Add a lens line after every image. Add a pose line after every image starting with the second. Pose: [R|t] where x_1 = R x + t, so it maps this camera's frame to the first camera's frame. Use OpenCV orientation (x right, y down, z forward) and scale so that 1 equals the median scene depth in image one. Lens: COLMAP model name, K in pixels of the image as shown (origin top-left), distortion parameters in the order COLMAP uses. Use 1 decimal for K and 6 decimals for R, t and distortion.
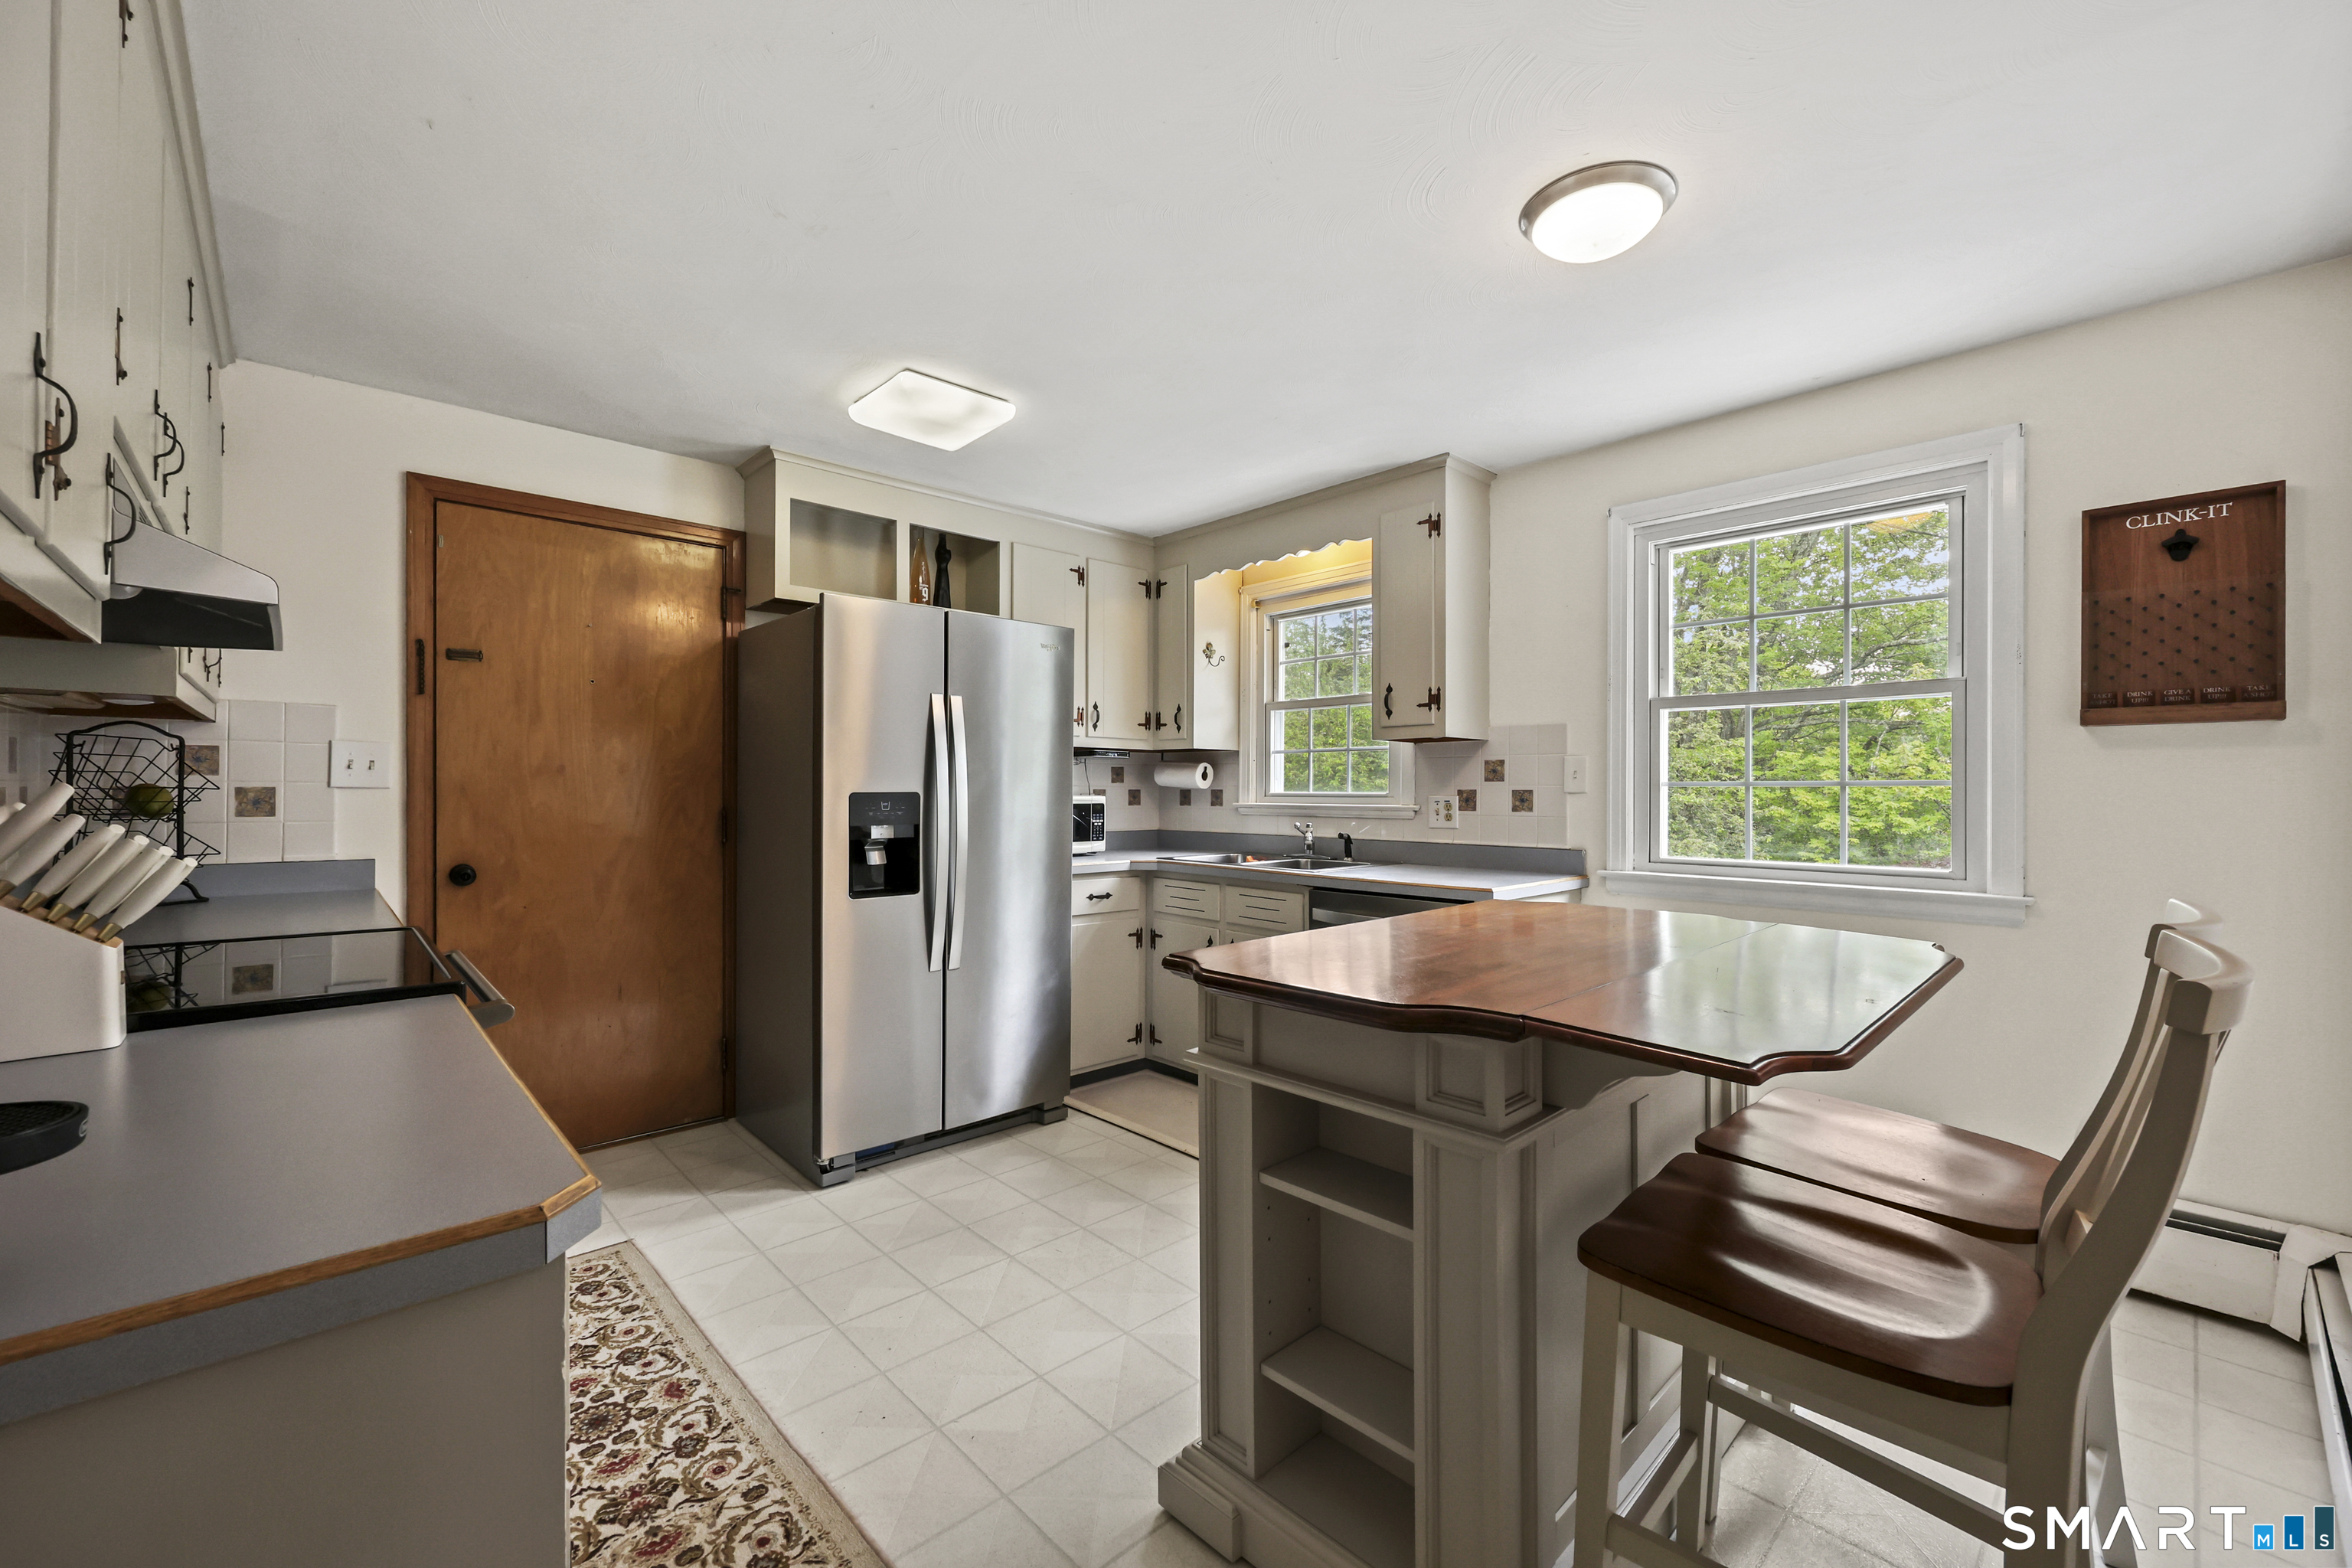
lens RADIAL K [[943.9, 0, 1182.0], [0, 943.9, 783.0], [0, 0, 1]] dist [0.000969, 0.000470]
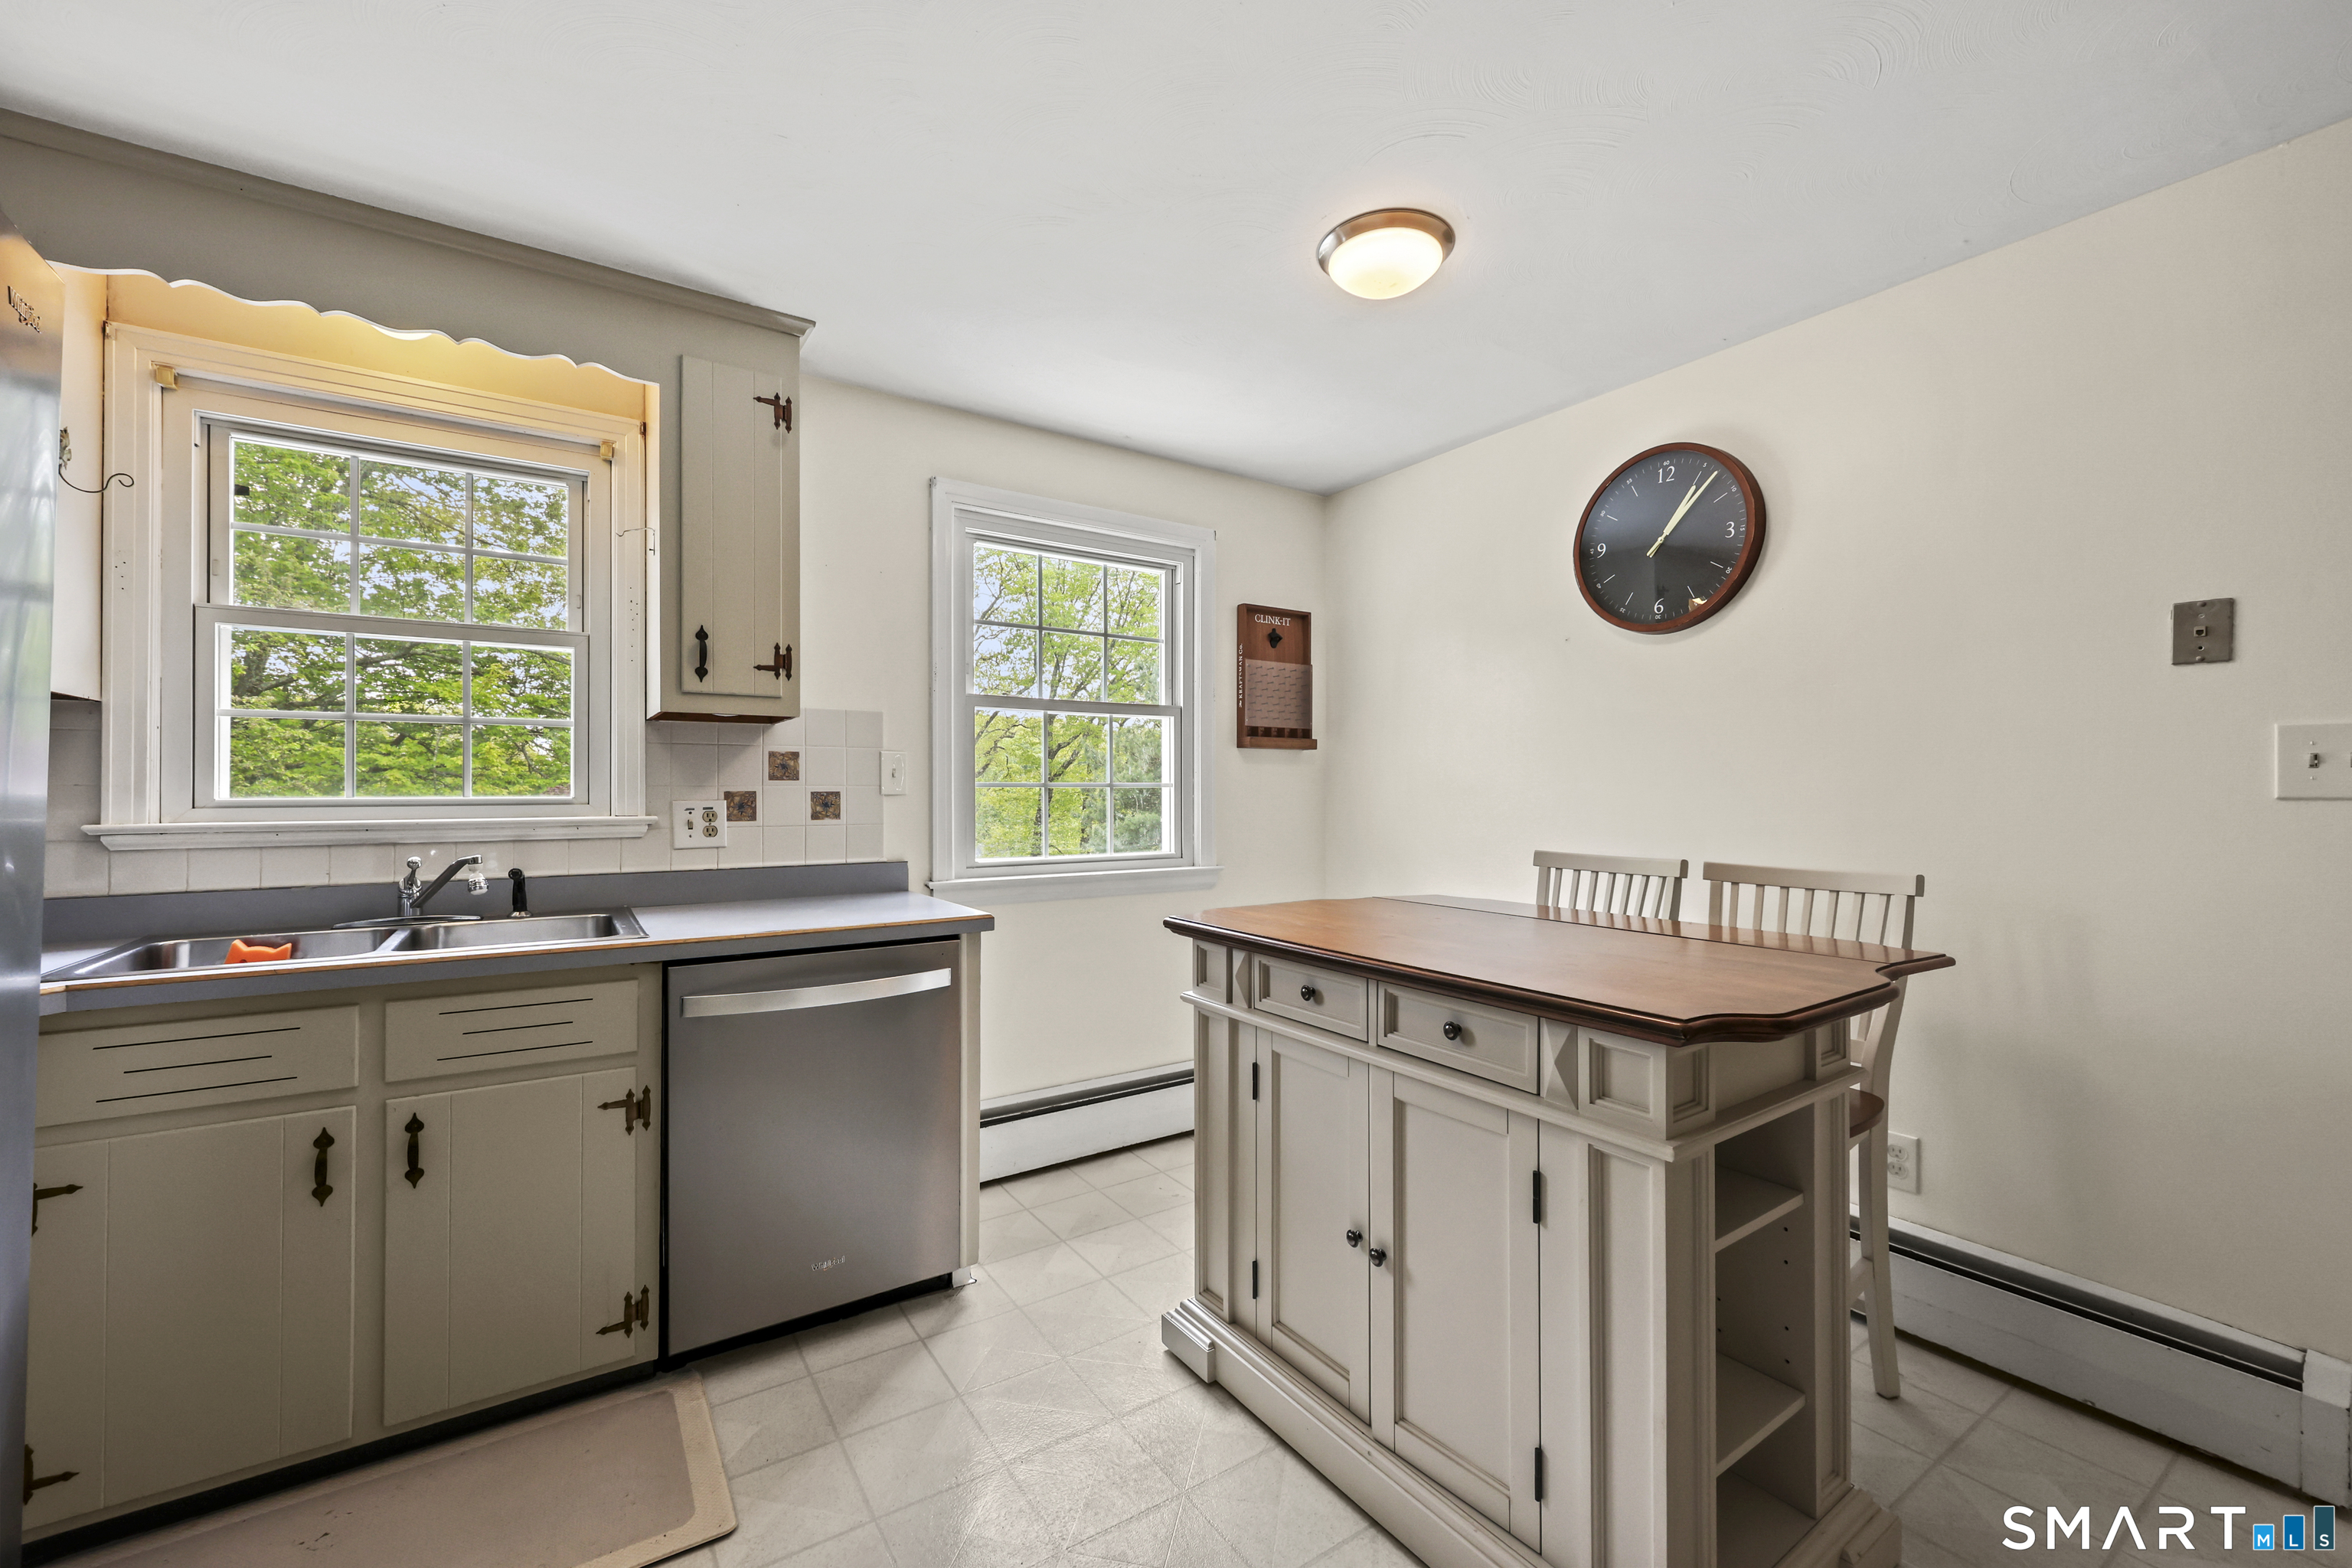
lens RADIAL K [[943.9, 0, 1182.0], [0, 943.9, 783.0], [0, 0, 1]] dist [0.000969, 0.000470]
pose [[0.167594, 0.006315, 0.985836, -0.356487], [-0.004702, 0.999973, -0.005606, 0.003288], [-0.985845, -0.003695, 0.167619, 0.569971]]
